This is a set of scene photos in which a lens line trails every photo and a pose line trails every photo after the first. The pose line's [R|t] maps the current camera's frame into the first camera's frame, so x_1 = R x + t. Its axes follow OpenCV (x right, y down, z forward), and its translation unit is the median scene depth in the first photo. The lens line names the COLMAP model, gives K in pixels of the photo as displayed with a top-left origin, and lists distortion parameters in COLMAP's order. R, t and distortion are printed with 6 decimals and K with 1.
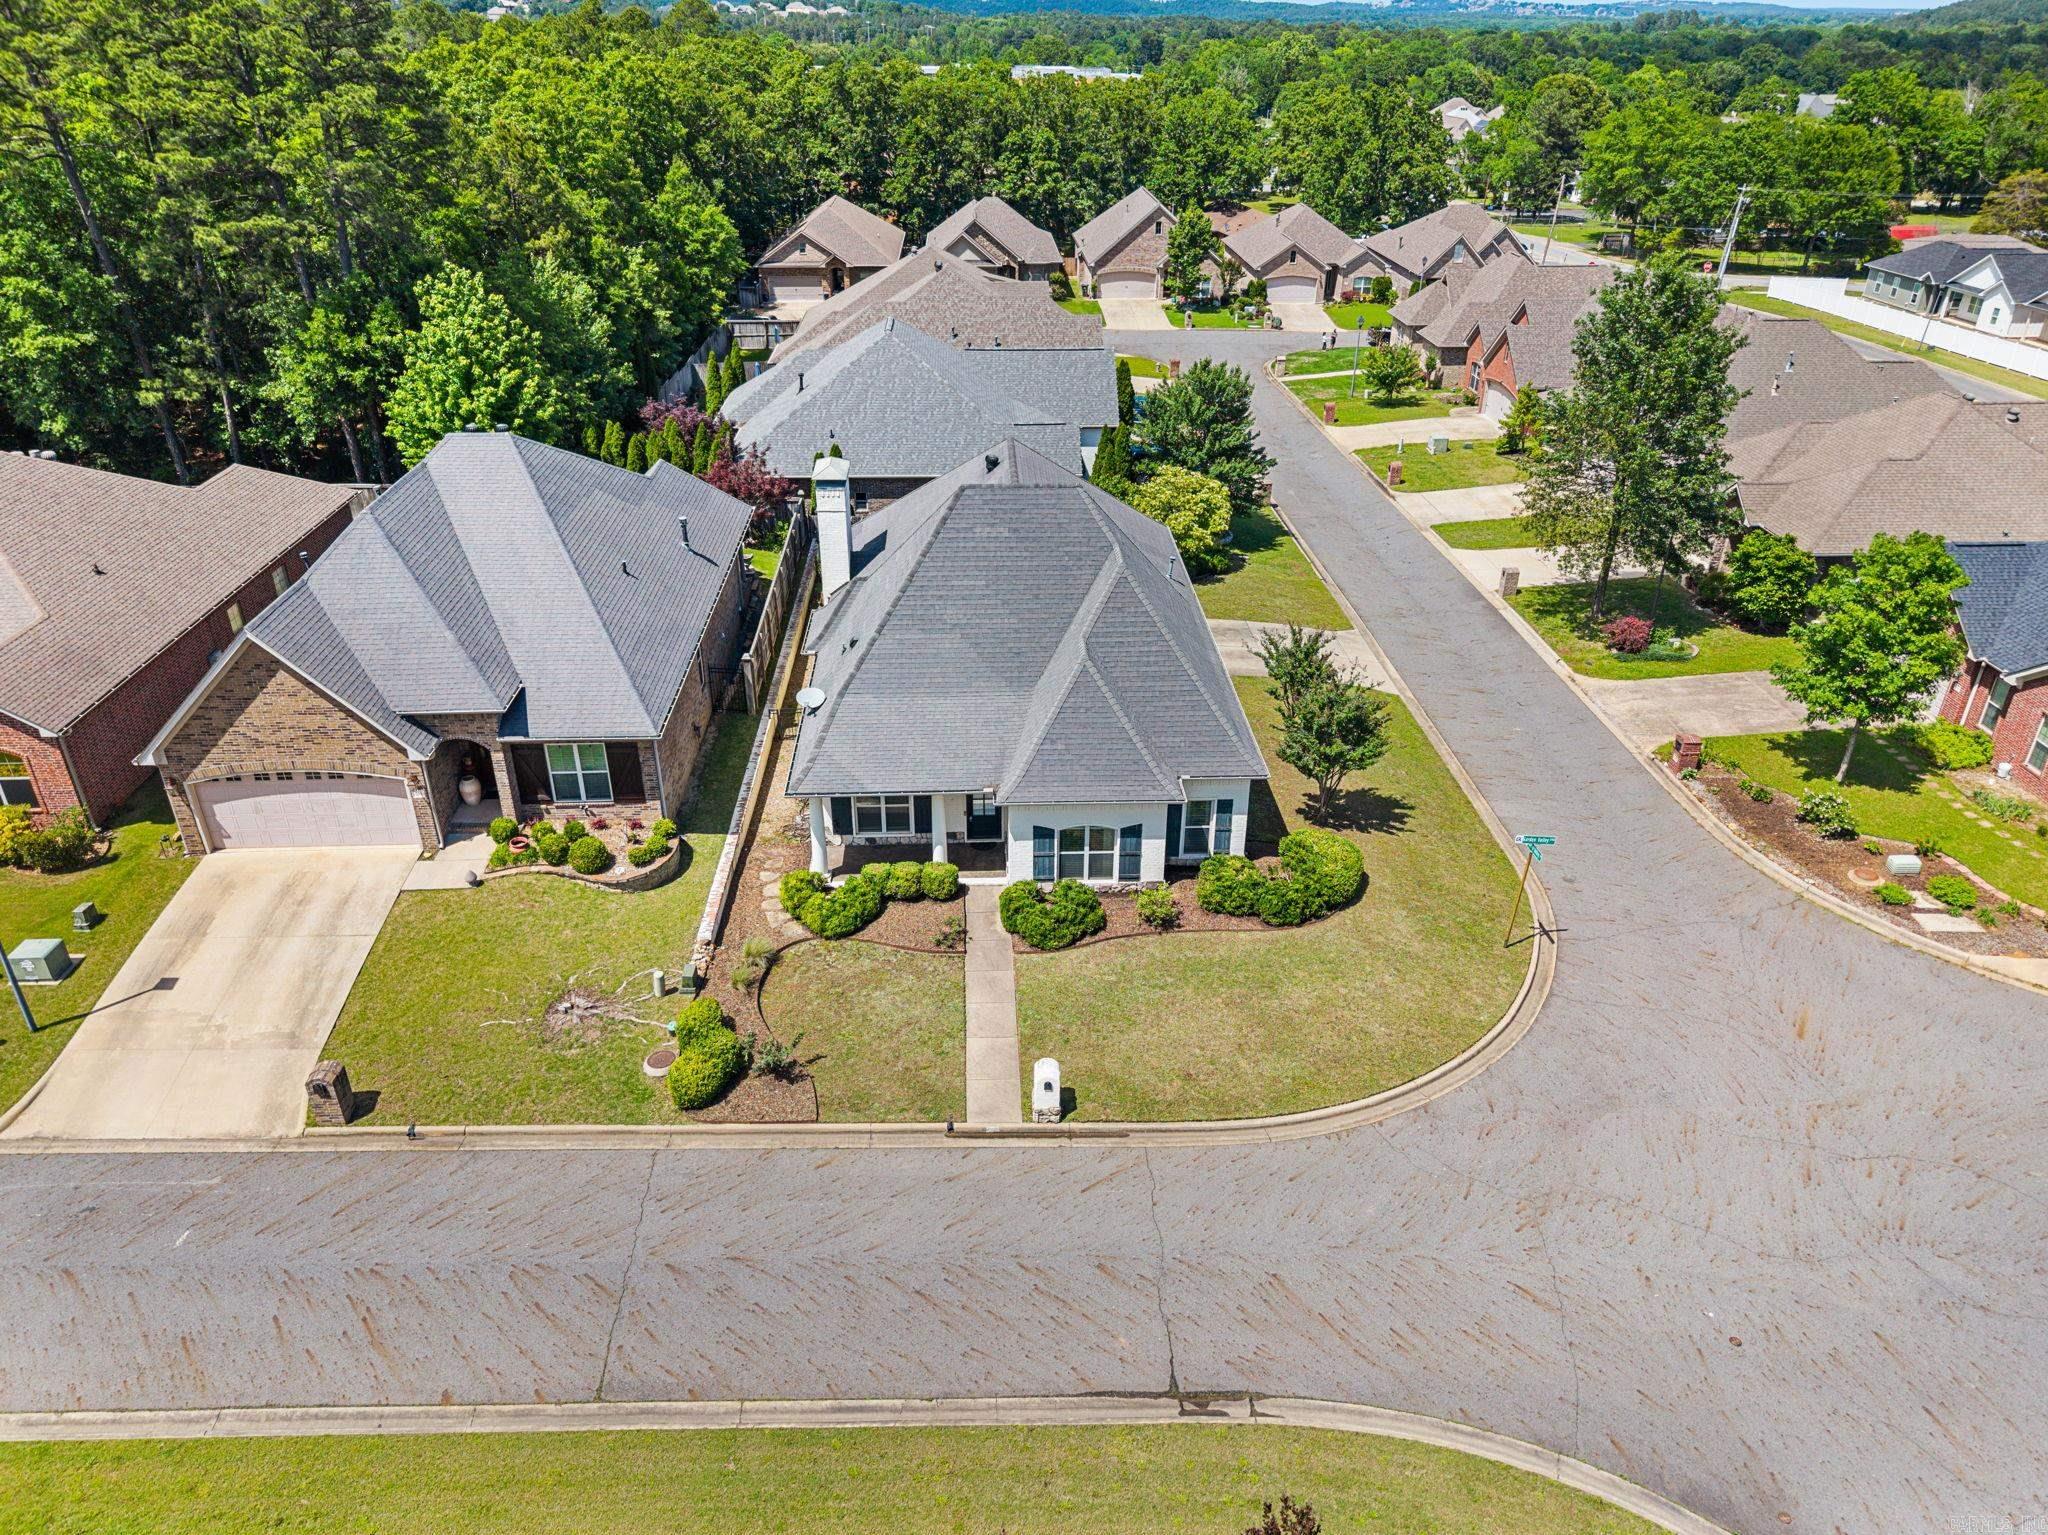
lens RADIAL K [[1365.1, 0, 1024.0], [0, 1365.1, 767.5], [0, 0, 1]] dist [0.064703, -0.077117]
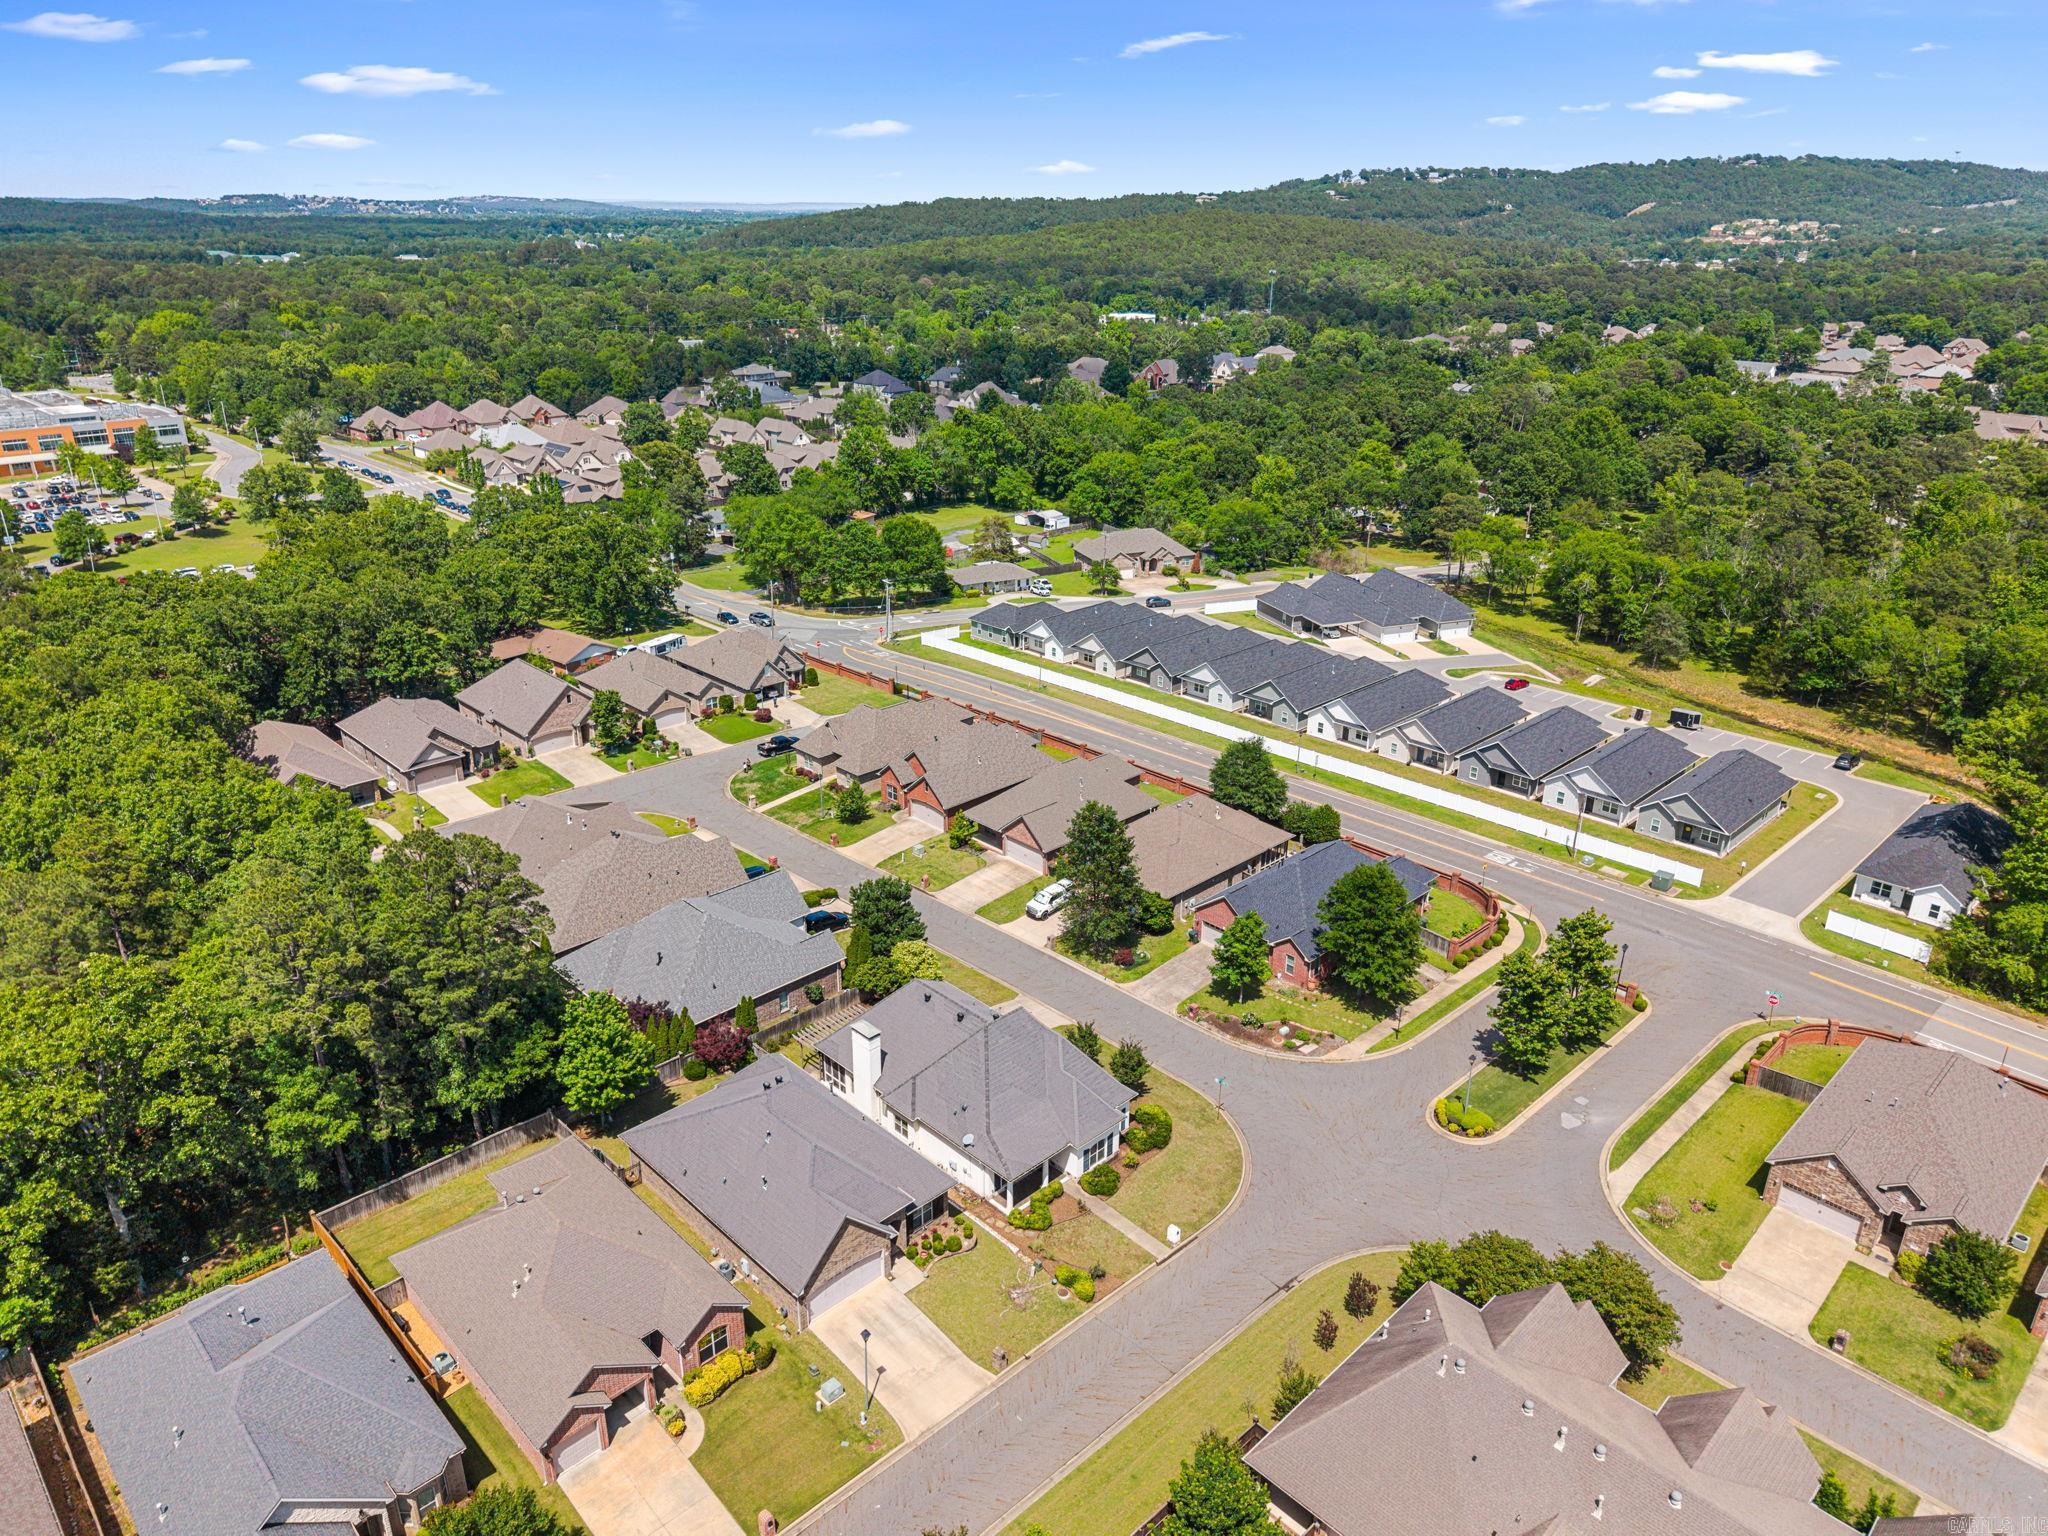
lens RADIAL K [[1395.5, 0, 1027.4], [0, 1395.5, 729.5], [0, 0, 1]] dist [0.038409, -0.033872]
pose [[0.743752, -0.235700, 0.625523, -1.426722], [0.317909, 0.947893, -0.020825, -0.638885], [-0.588020, 0.214348, 0.779928, -1.063422]]
